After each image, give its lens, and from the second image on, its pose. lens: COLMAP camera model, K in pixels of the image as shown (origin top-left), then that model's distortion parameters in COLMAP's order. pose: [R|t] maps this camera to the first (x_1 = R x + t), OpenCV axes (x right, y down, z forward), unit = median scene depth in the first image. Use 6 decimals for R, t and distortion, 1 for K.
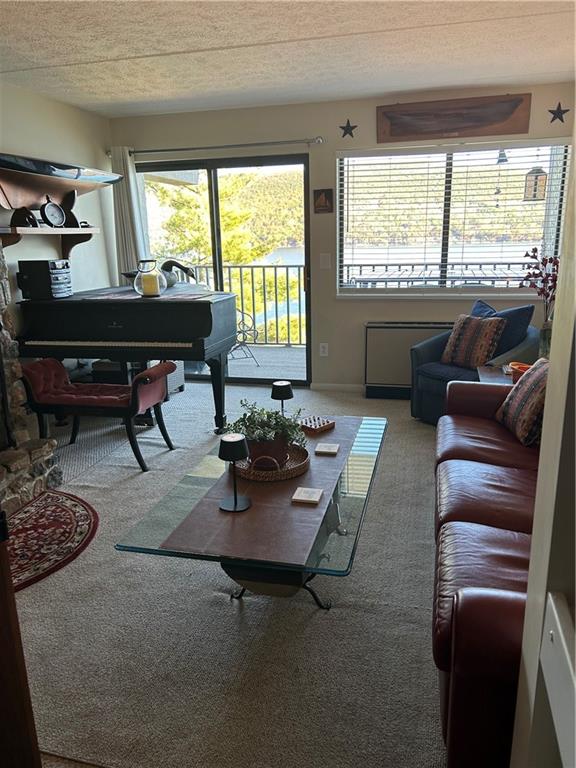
lens RADIAL K [[569.5, 0, 293.3], [0, 569.5, 389.0], [0, 0, 1]] dist [0.047791, -0.056442]
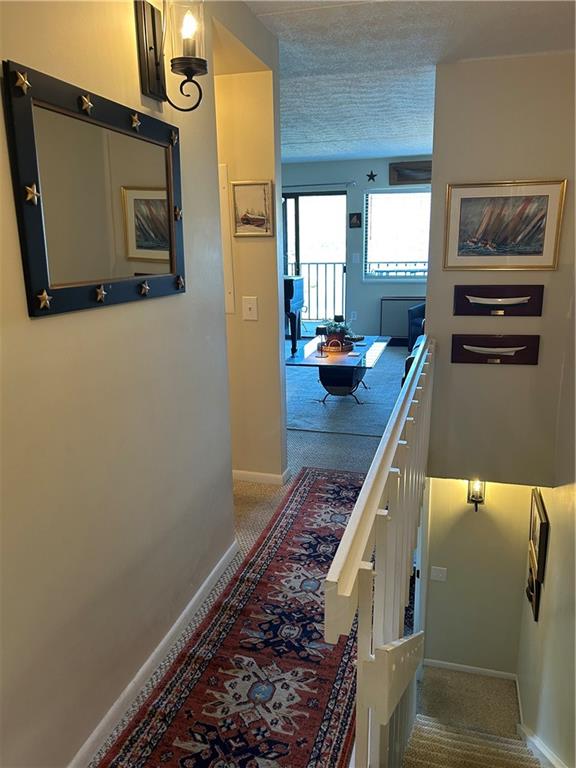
lens RADIAL K [[569.5, 0, 293.3], [0, 569.5, 389.0], [0, 0, 1]] dist [0.047791, -0.056442]
pose [[0.999461, 0.010444, -0.031127, -0.067304], [-0.010530, 0.999941, -0.002587, 0.150406], [0.031098, 0.002913, 0.999512, -0.609698]]
